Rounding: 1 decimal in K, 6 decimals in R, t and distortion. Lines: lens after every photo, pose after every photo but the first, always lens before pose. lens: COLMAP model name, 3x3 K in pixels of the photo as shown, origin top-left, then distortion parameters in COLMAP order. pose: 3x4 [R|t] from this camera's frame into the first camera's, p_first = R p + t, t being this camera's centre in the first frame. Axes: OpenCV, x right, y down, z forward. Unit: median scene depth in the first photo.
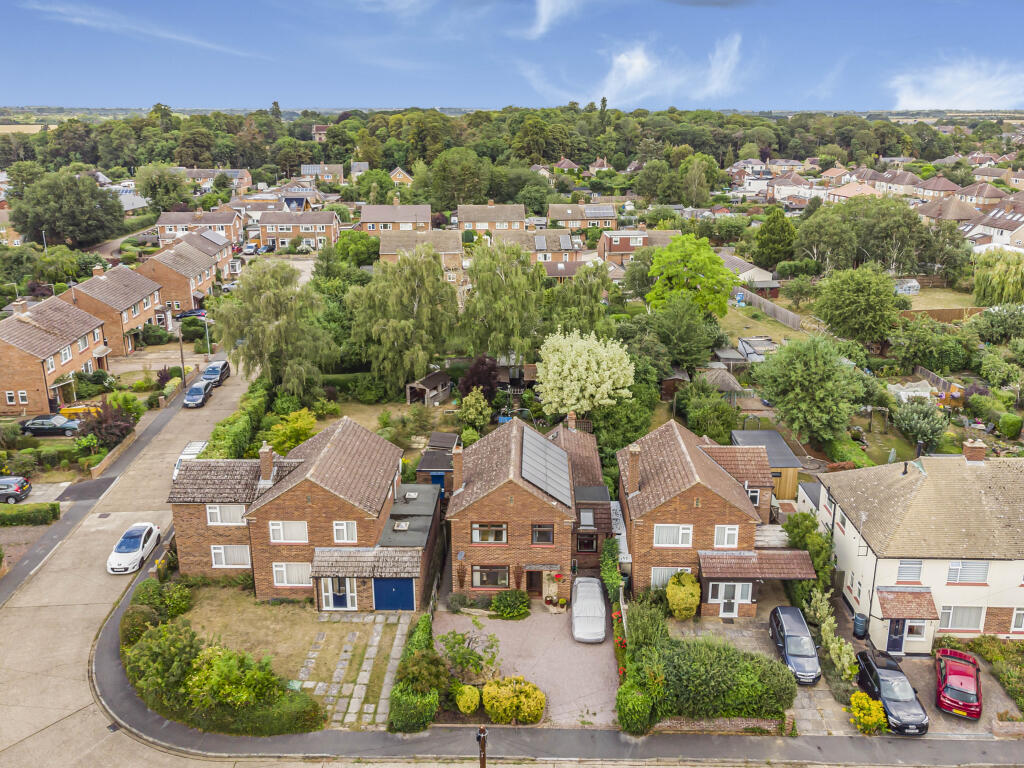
lens RADIAL K [[864.8, 0, 480.0], [0, 864.8, 385.5], [0, 0, 1]] dist [0.044656, 0.000246]
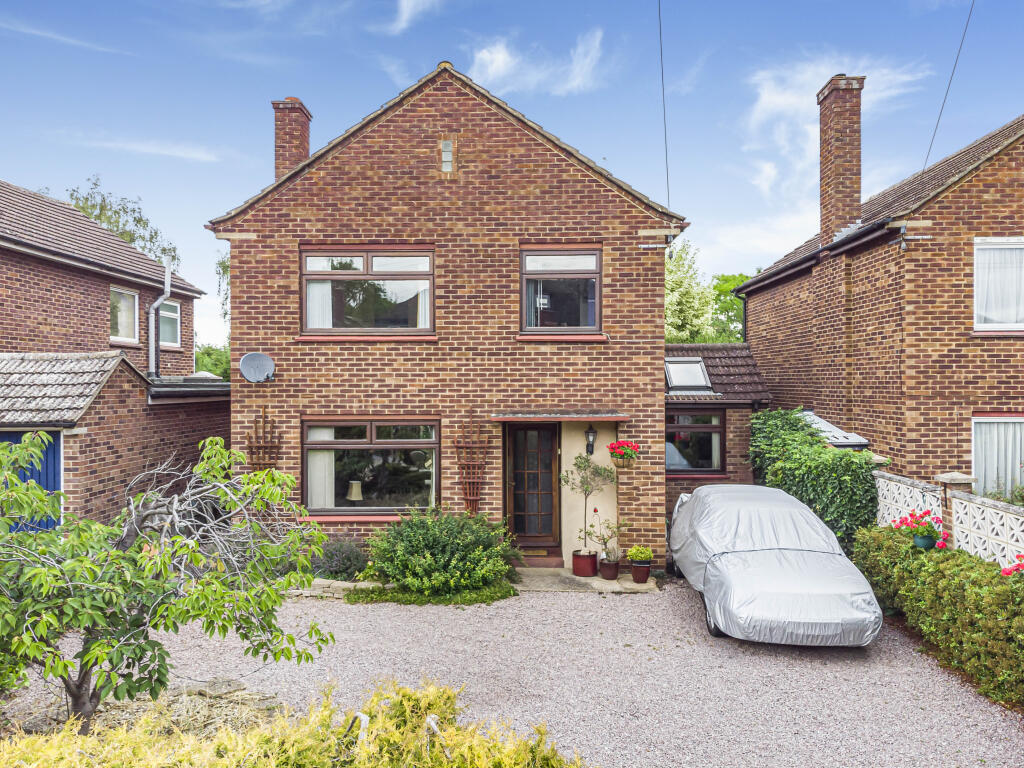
lens RADIAL K [[864.8, 0, 480.0], [0, 864.8, 385.5], [0, 0, 1]] dist [0.044656, 0.000246]
pose [[0.999320, 0.013429, 0.034331, 0.036945], [-0.002863, 0.956750, -0.290897, 0.275770], [-0.036753, 0.290601, 0.956138, 0.734237]]
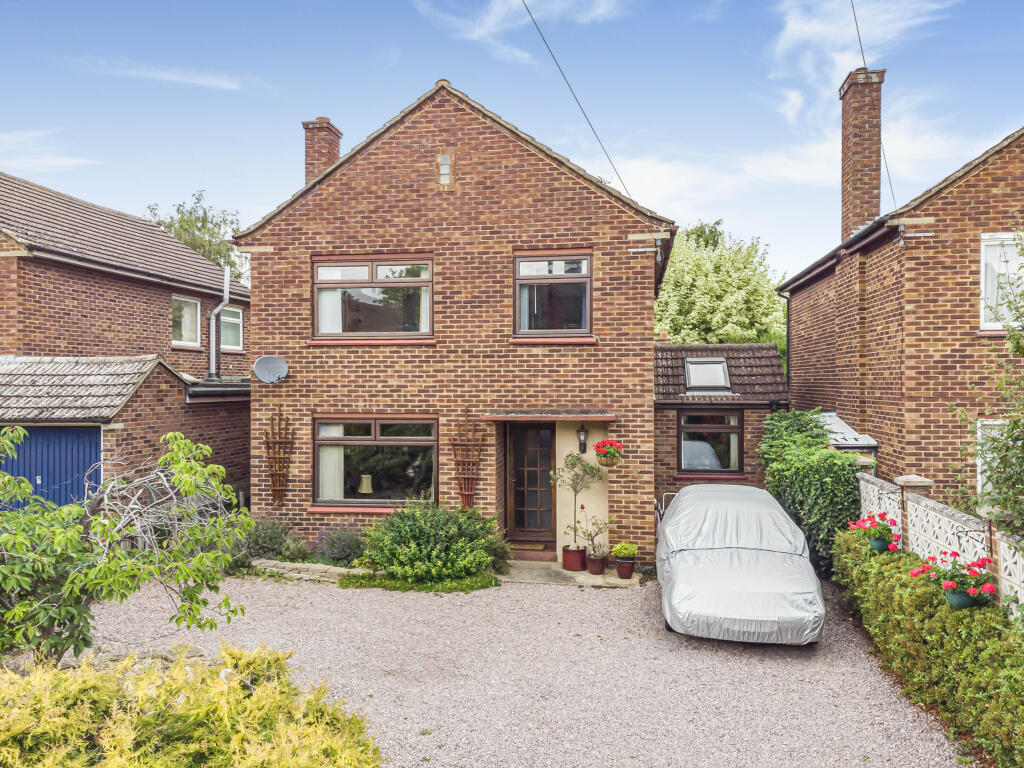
lens RADIAL K [[864.8, 0, 480.0], [0, 864.8, 385.5], [0, 0, 1]] dist [0.044656, 0.000246]
pose [[0.993317, 0.014190, -0.114545, 0.080146], [-0.046578, 0.957295, -0.285335, 0.277991], [0.105604, 0.288763, 0.951559, 0.722261]]
